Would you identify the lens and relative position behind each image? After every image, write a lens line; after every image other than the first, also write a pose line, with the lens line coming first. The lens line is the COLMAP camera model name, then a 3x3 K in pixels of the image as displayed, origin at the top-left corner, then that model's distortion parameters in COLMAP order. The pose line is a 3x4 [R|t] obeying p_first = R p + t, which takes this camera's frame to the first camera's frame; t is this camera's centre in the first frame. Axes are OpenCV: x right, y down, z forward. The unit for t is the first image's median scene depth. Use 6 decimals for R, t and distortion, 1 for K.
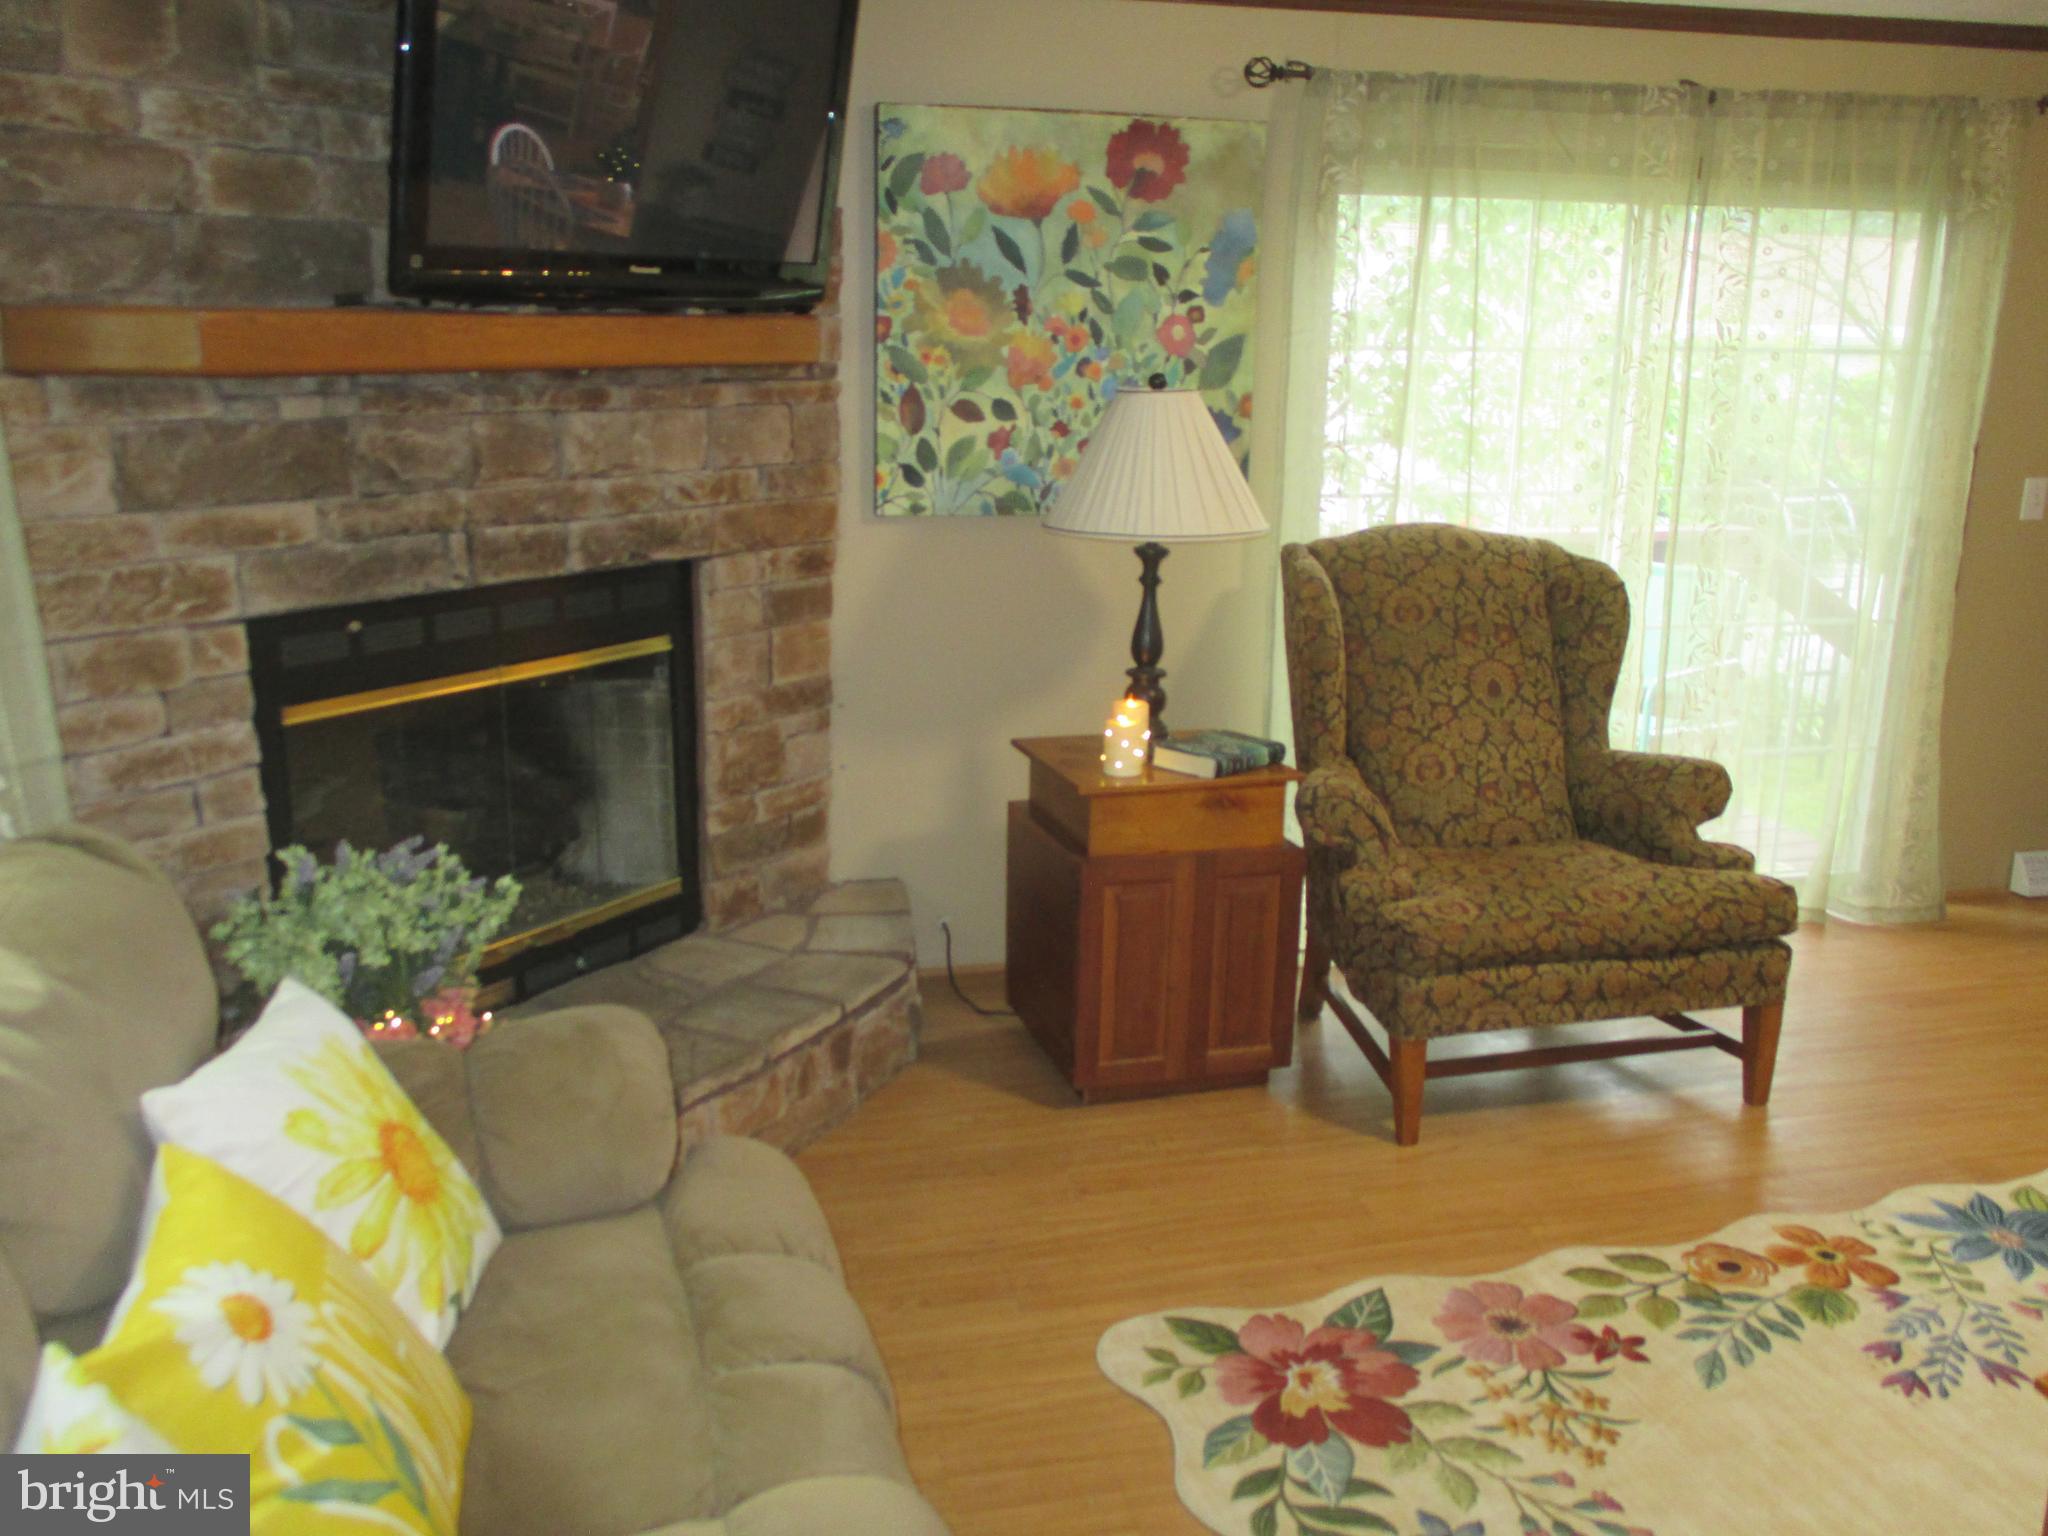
lens RADIAL K [[1703.5, 0, 1026.1], [0, 1703.5, 764.9], [0, 0, 1]] dist [-0.021236, 0.003941]
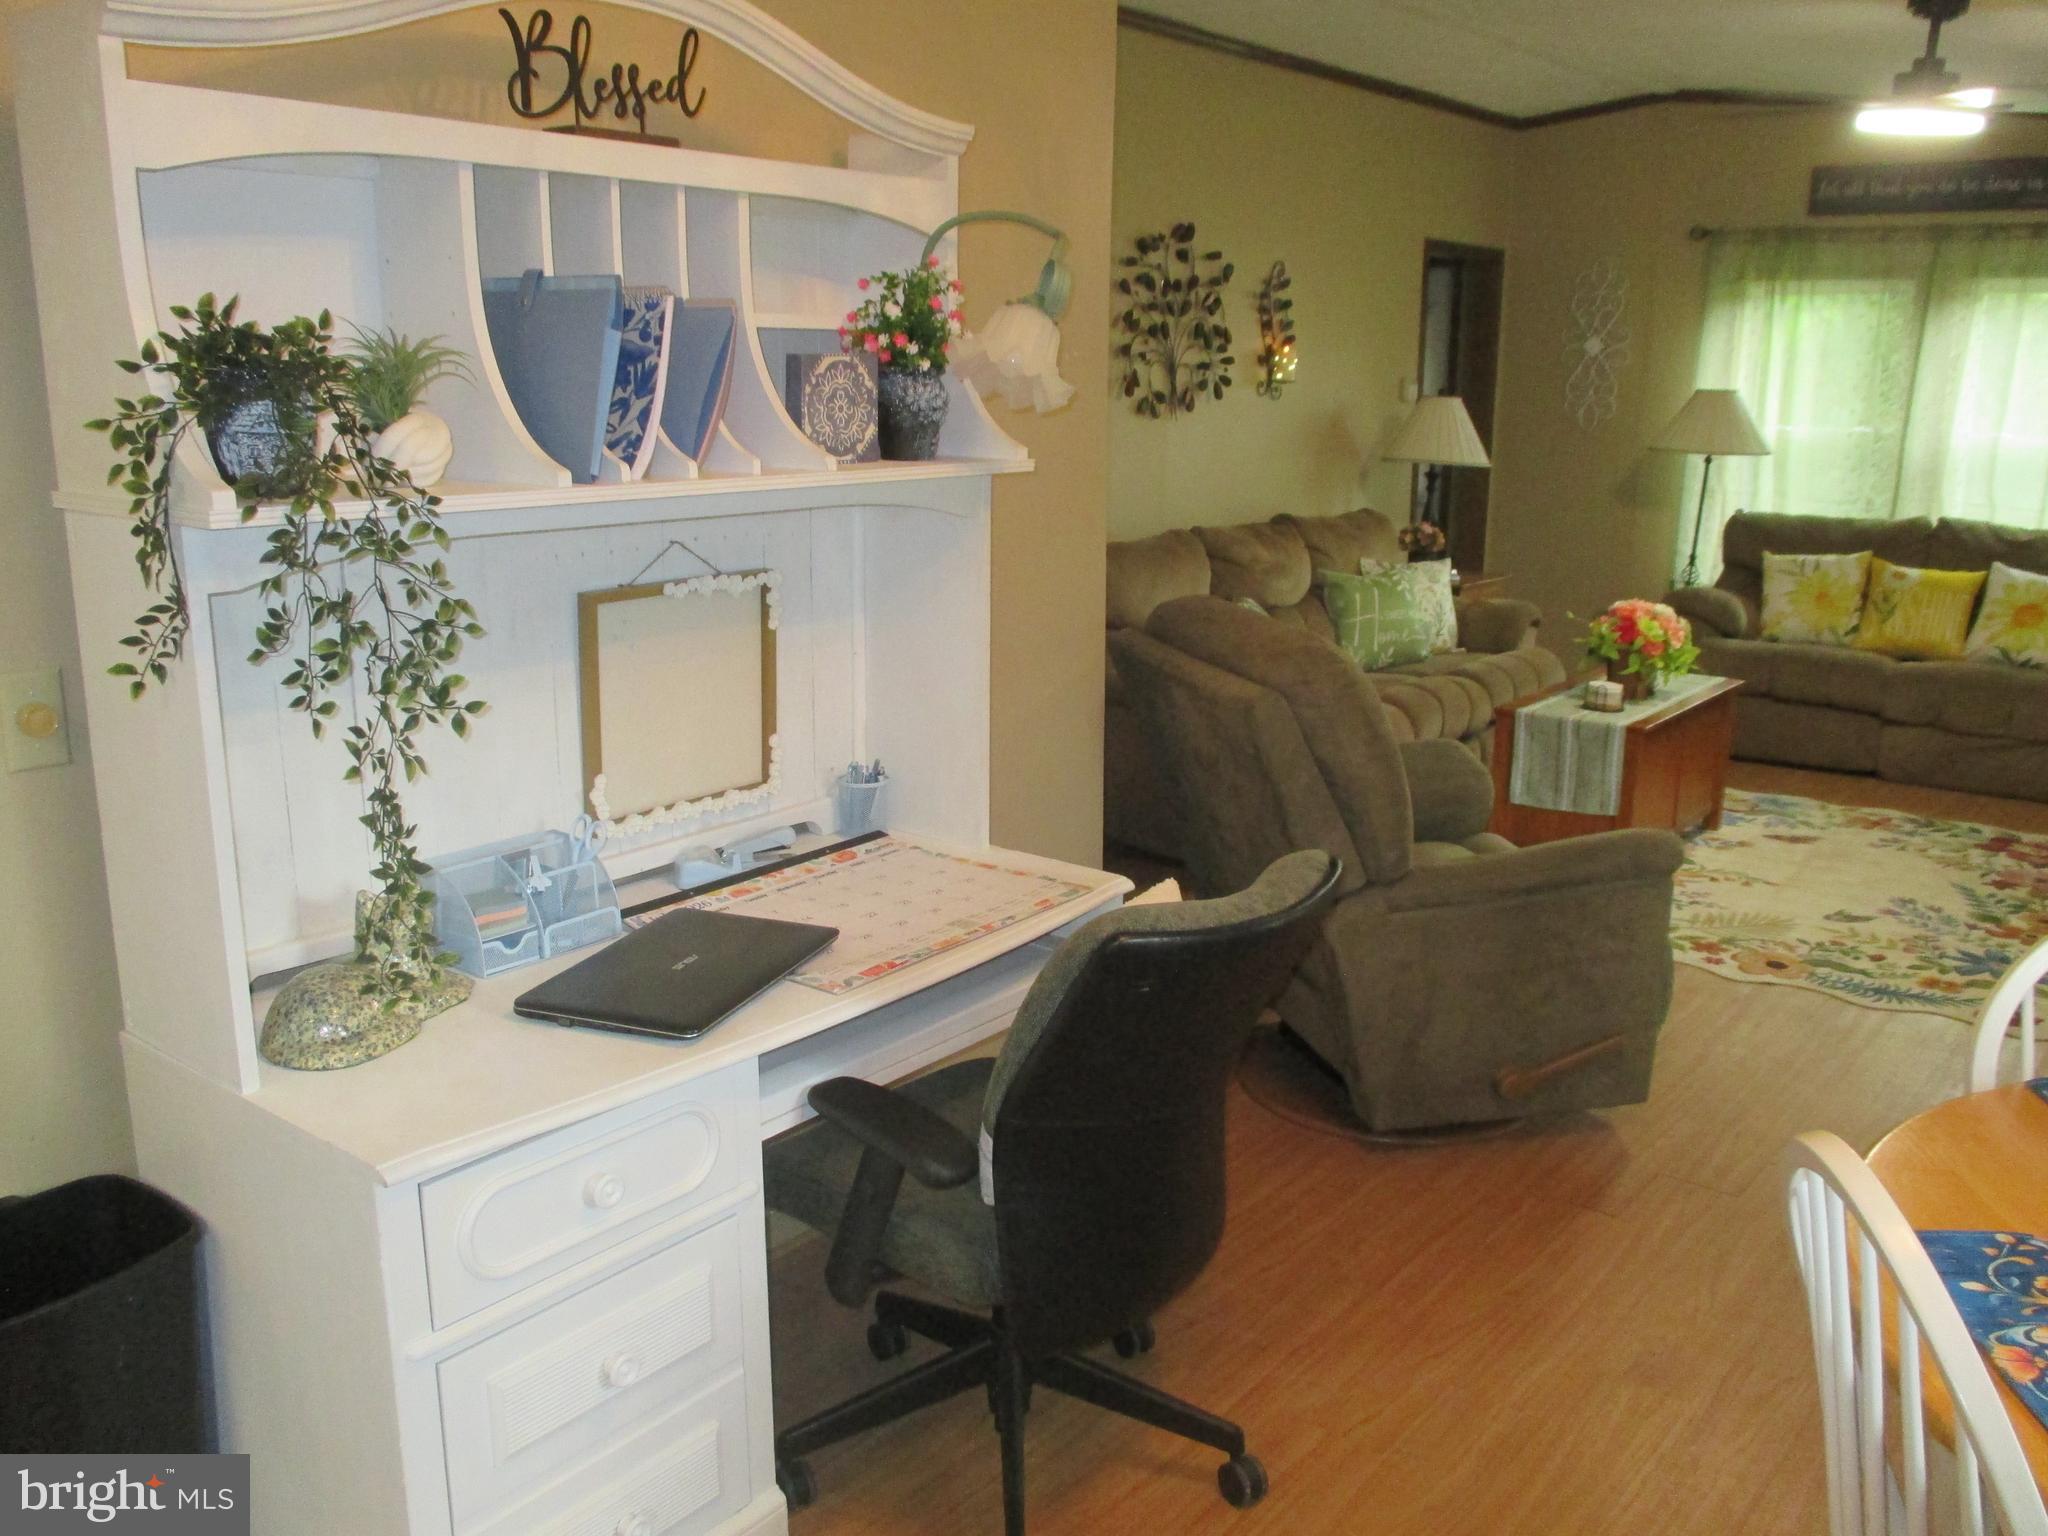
lens RADIAL K [[1690.1, 0, 1018.9], [0, 1690.1, 760.7], [0, 0, 1]] dist [-0.027423, -0.002563]
pose [[-0.788410, 0.127163, -0.601863, 1.883110], [-0.162563, 0.900549, 0.403218, -0.305372], [0.593281, 0.415742, -0.689330, 1.254032]]
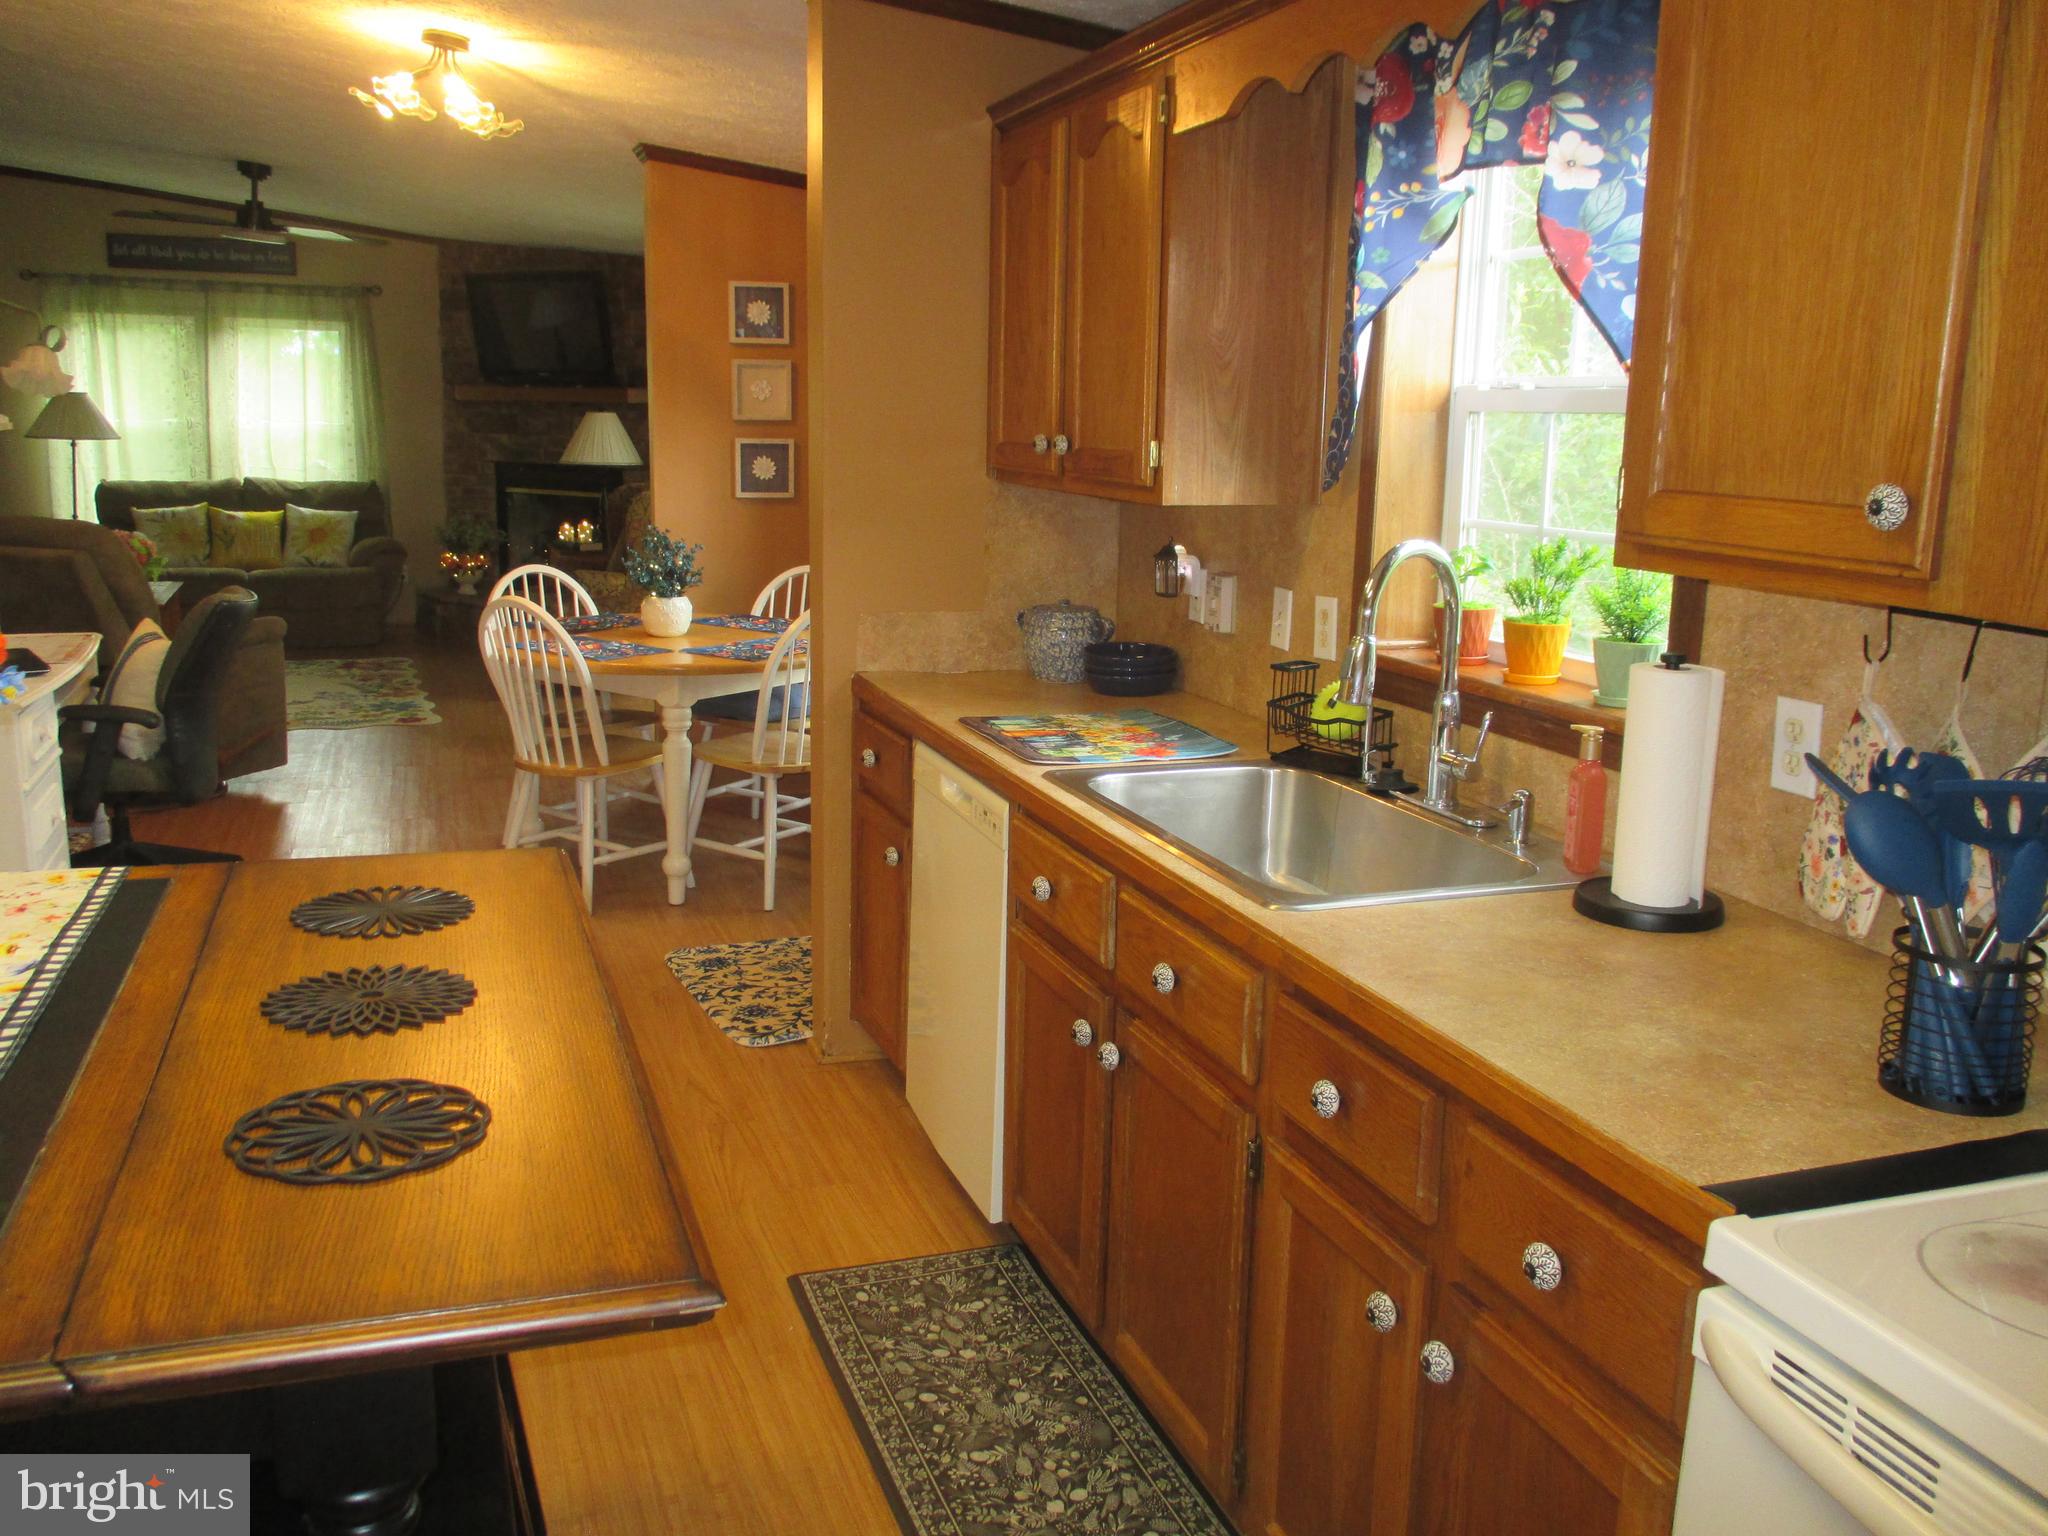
lens RADIAL K [[1694.4, 0, 1007.5], [0, 1694.4, 765.6], [0, 0, 1]] dist [-0.032068, 0.003597]
pose [[0.116777, 0.202732, -0.972246, 2.986634], [-0.265678, 0.949644, 0.166109, -0.312306], [0.956963, 0.238907, 0.164758, 1.341857]]
